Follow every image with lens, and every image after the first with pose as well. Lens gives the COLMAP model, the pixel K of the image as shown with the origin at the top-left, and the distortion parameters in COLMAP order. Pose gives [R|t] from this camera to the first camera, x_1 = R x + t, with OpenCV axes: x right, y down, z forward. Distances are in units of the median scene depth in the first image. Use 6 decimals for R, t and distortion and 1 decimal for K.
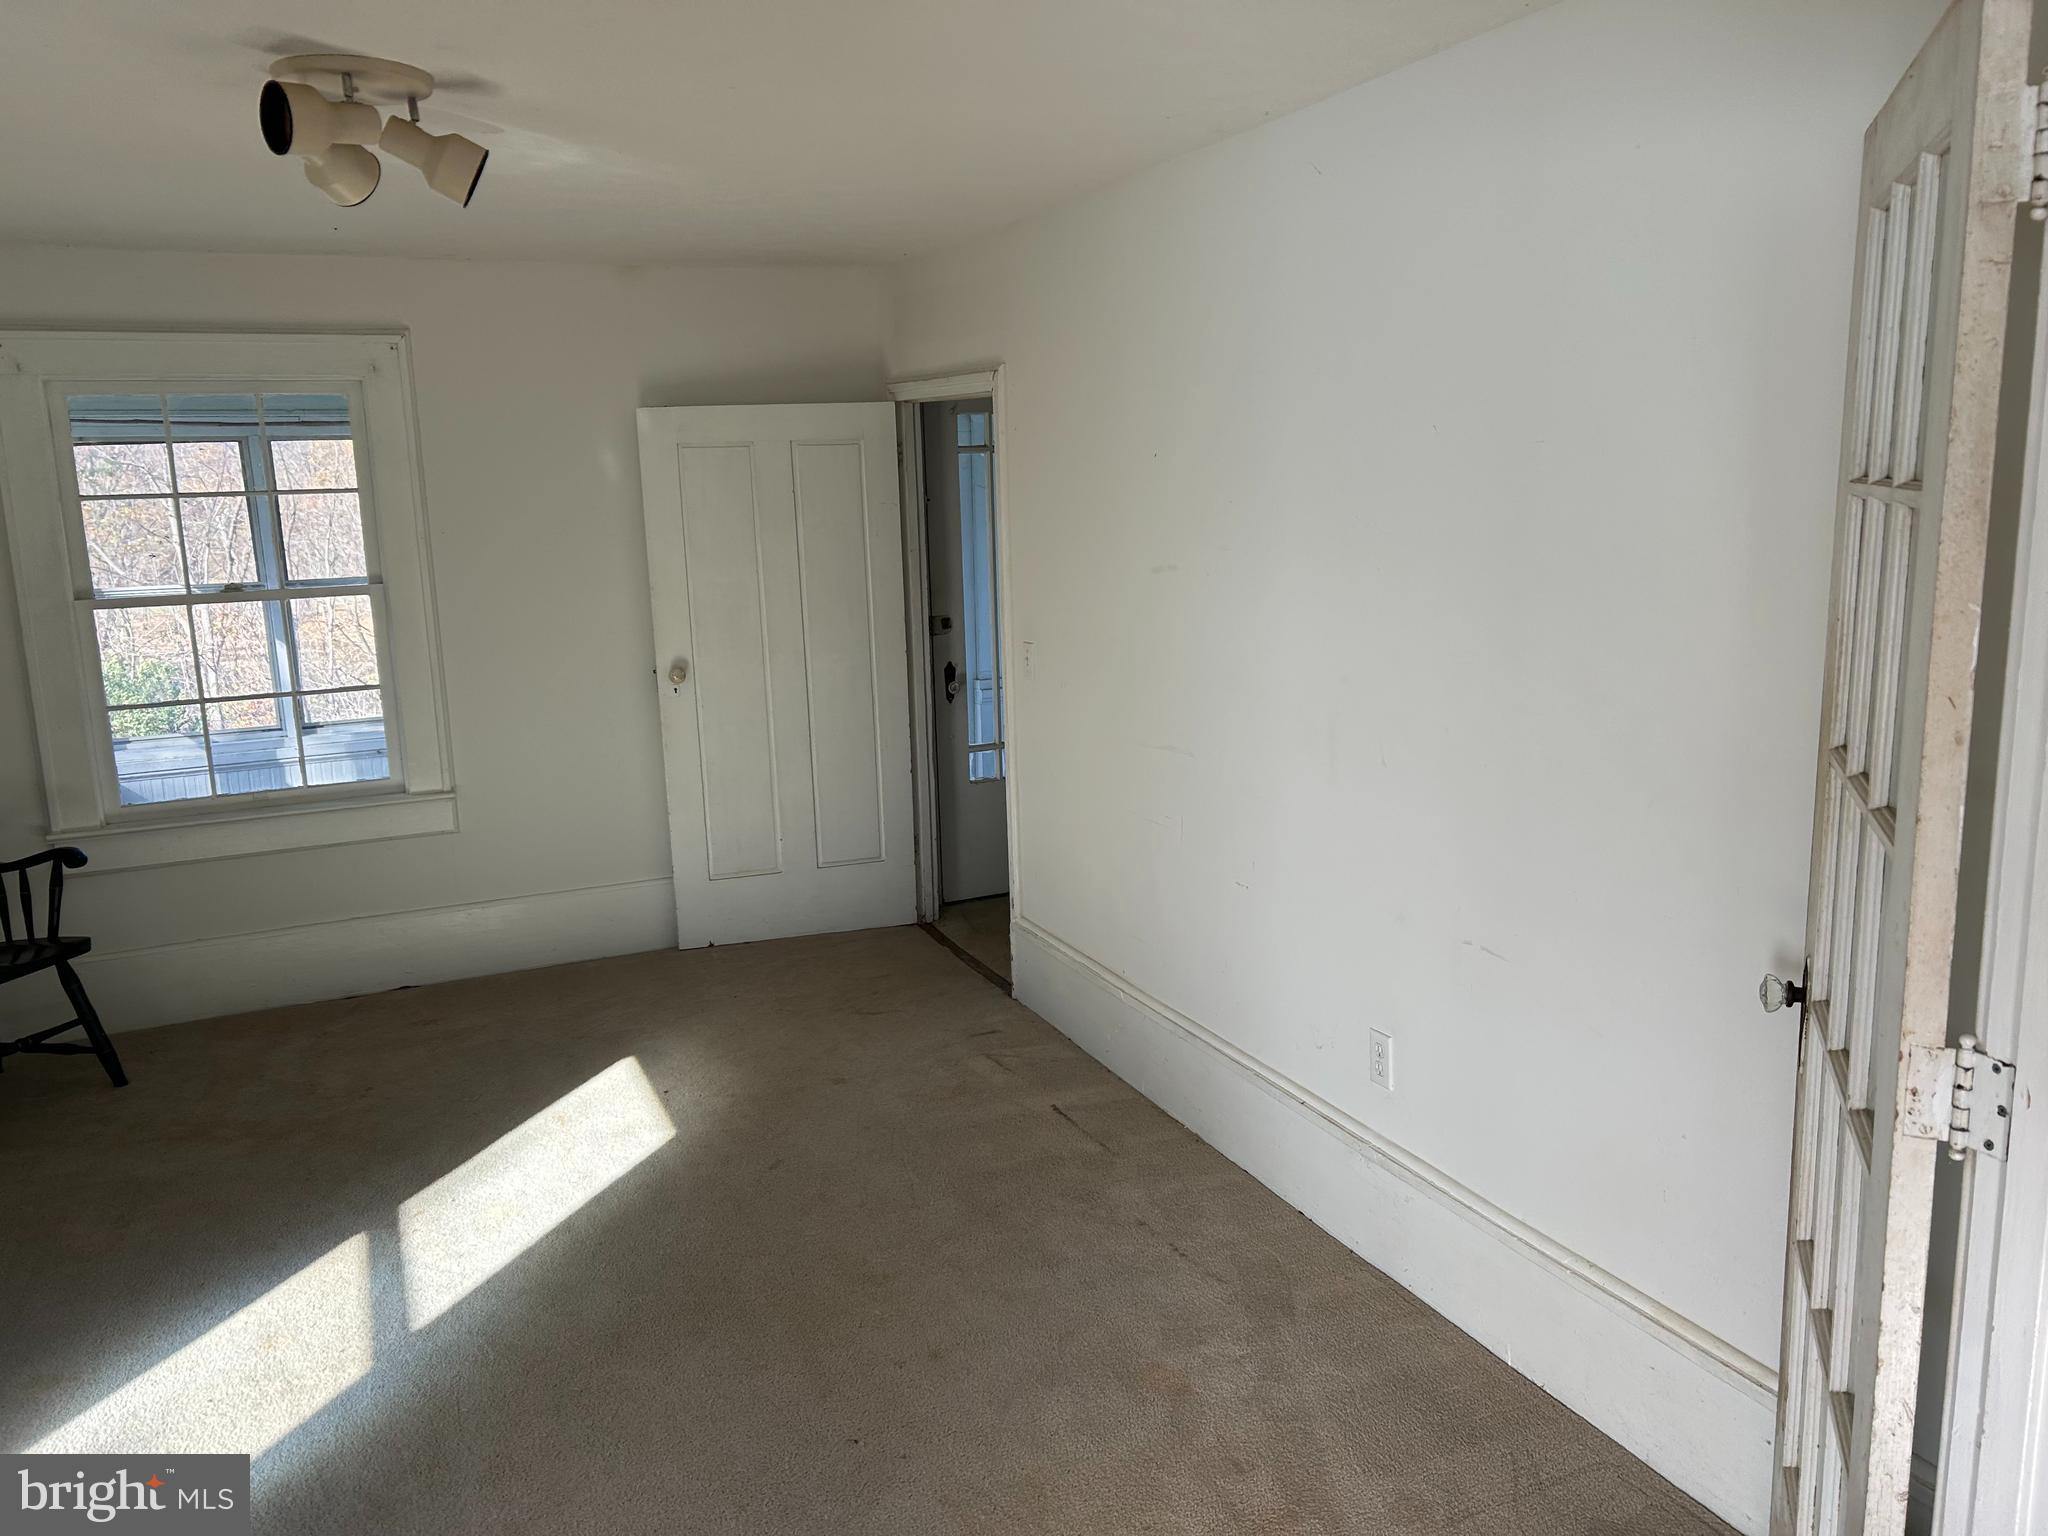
lens RADIAL K [[1533.0, 0, 1036.0], [0, 1533.0, 775.9], [0, 0, 1]] dist [0.051024, -0.054030]
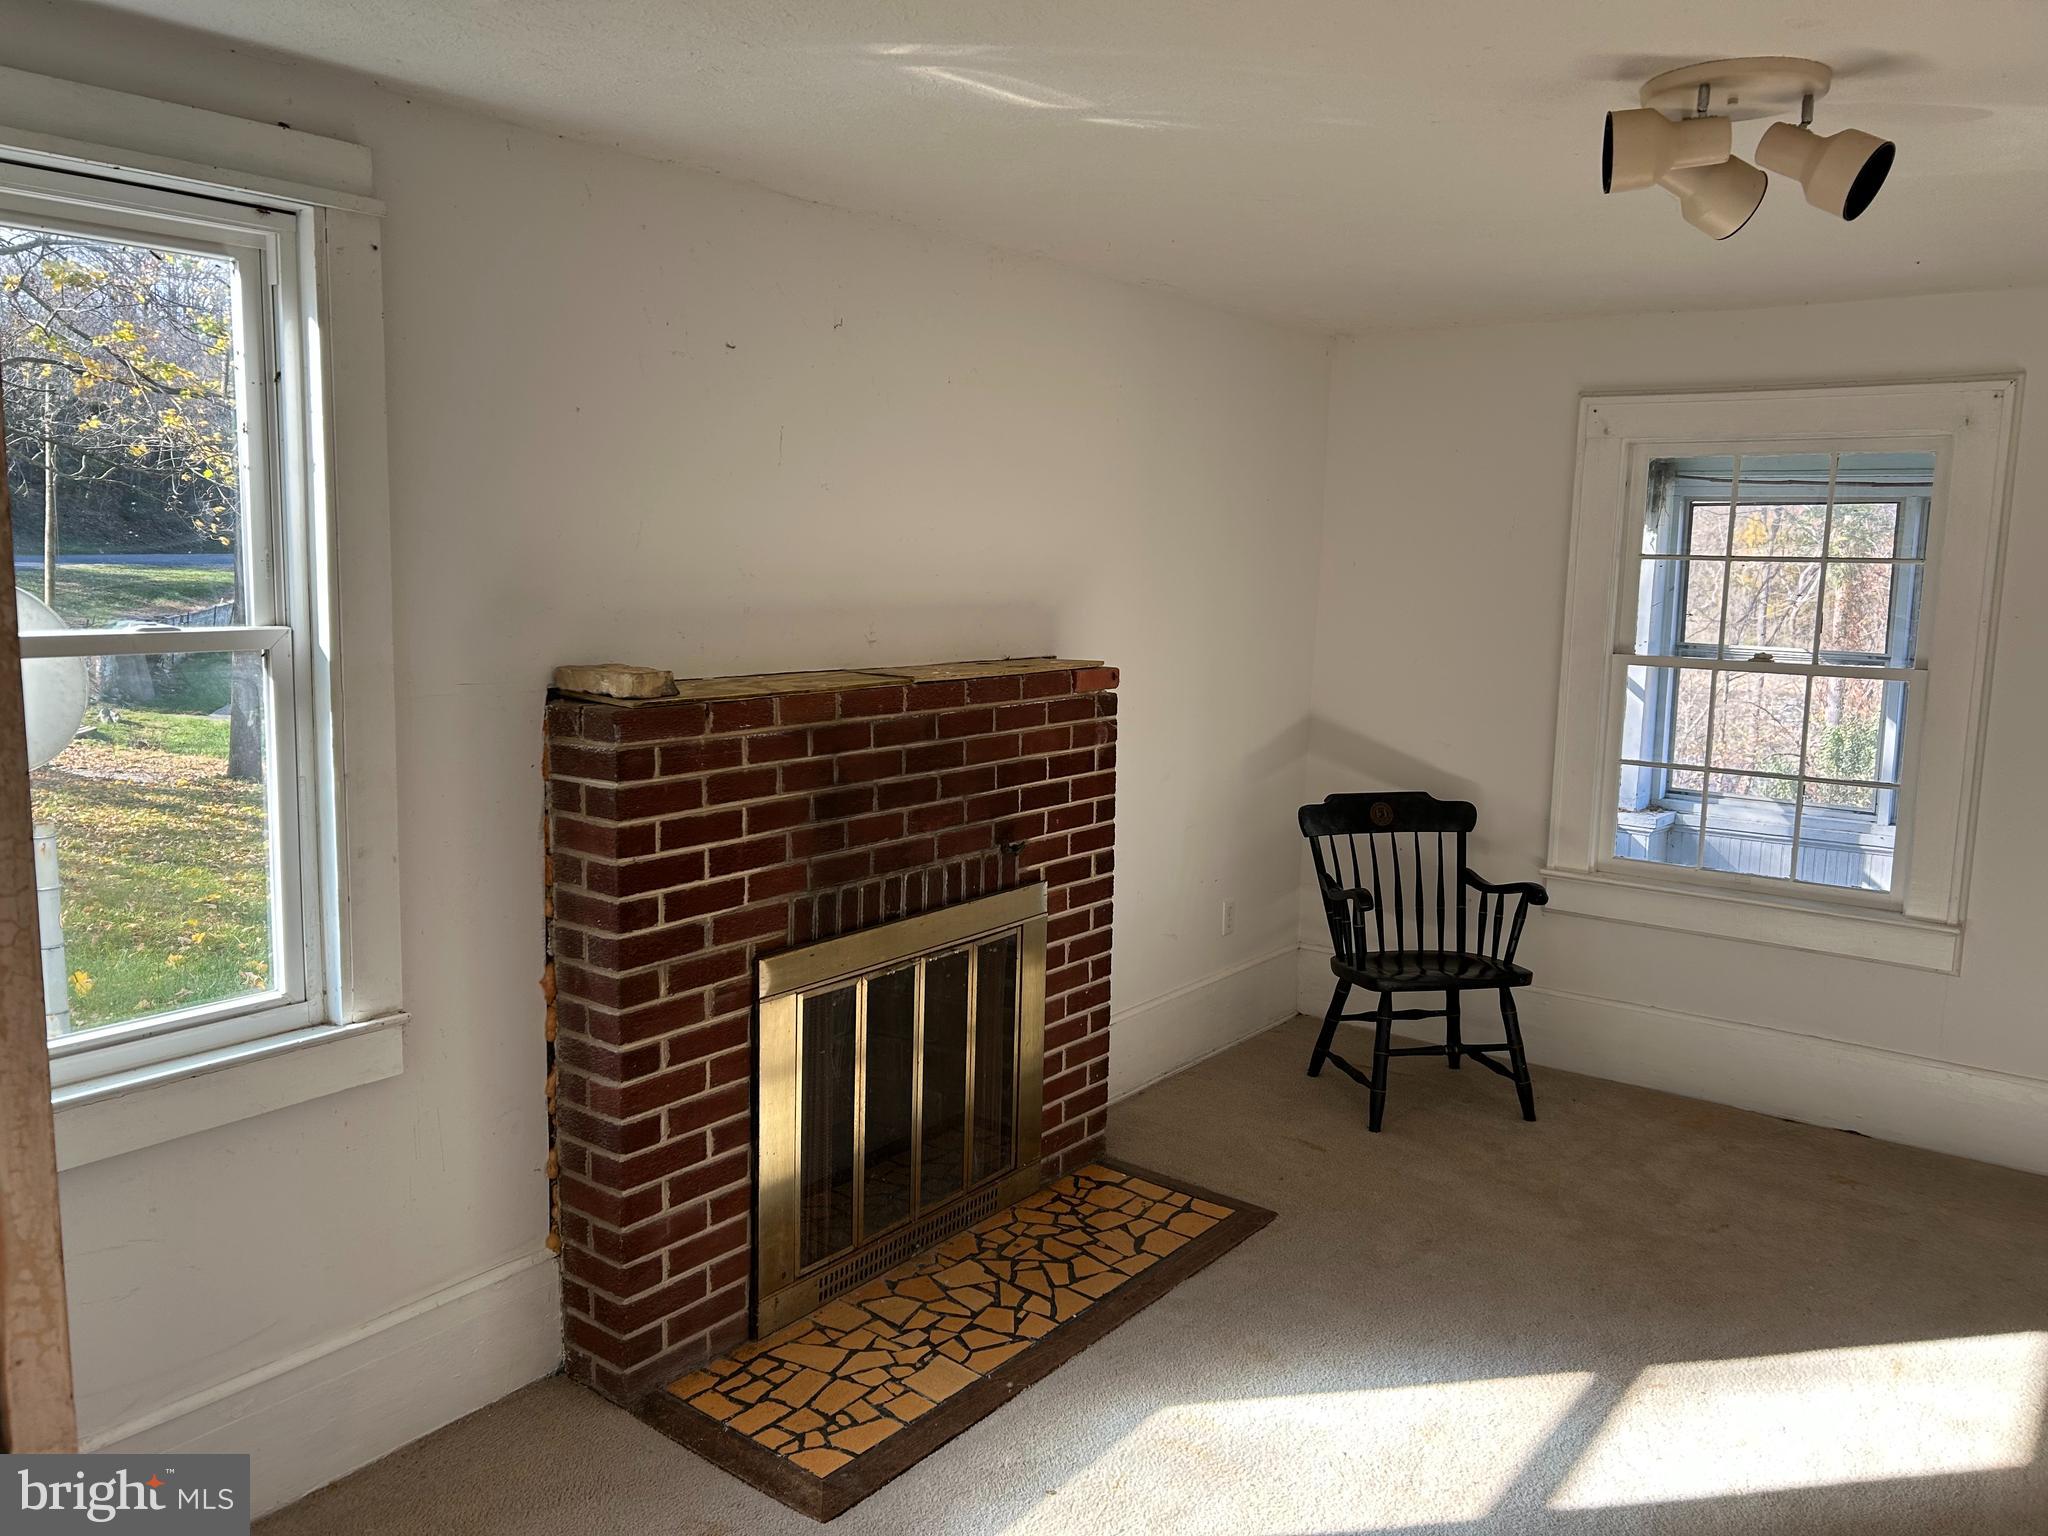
lens RADIAL K [[1533.0, 0, 1003.5], [0, 1533.0, 763.2], [0, 0, 1]] dist [0.051024, -0.054030]
pose [[0.473415, 0.164325, -0.865376, 0.096184], [-0.202339, 0.976460, 0.074727, -0.038654], [0.857285, 0.139722, 0.495520, 0.159488]]
